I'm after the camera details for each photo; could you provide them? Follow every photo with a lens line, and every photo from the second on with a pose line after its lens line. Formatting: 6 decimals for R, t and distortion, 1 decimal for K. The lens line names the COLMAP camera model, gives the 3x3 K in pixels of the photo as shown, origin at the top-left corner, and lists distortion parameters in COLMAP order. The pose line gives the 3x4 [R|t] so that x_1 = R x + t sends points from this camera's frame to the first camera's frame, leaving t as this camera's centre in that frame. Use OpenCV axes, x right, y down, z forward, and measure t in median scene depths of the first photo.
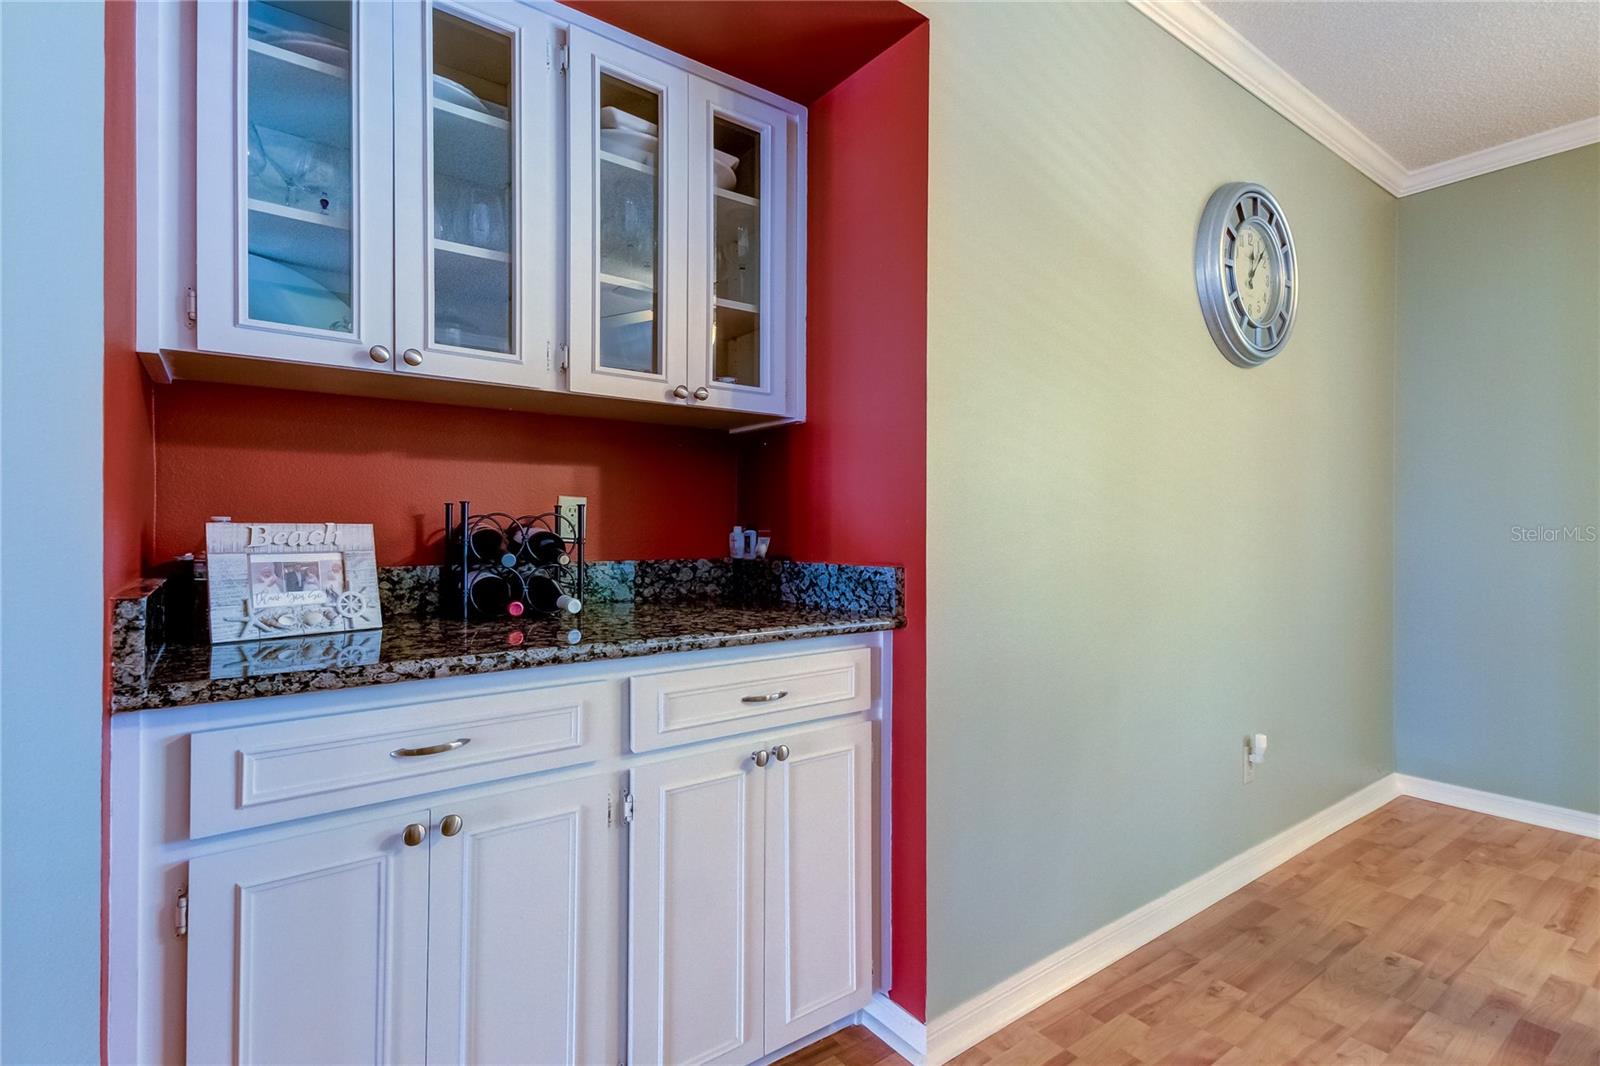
lens RADIAL K [[749.0, 0, 800.6], [0, 749.0, 528.7], [0, 0, 1]] dist [0.003100, -0.001282]
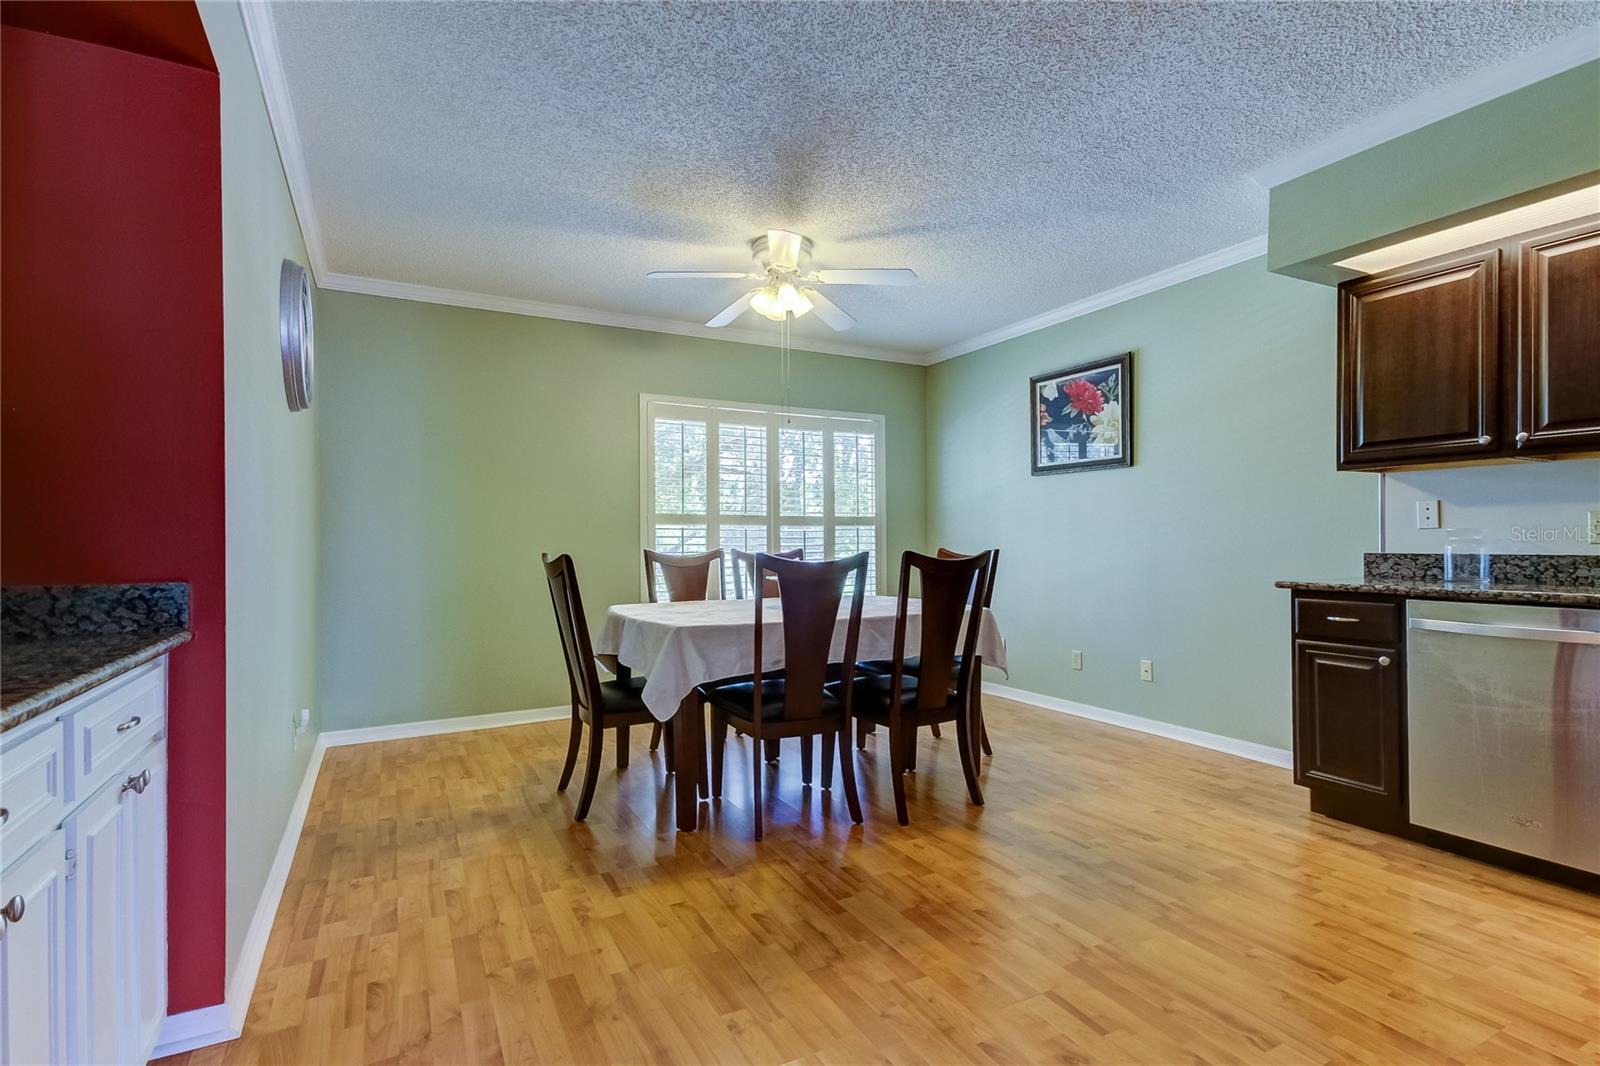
lens RADIAL K [[749.0, 0, 800.6], [0, 749.0, 540.9], [0, 0, 1]] dist [0.003100, -0.001282]
pose [[0.121776, 0.001371, 0.992557, -0.697561], [0.003275, 0.999993, -0.001783, -0.000728], [-0.992552, 0.003468, 0.121770, 0.035255]]
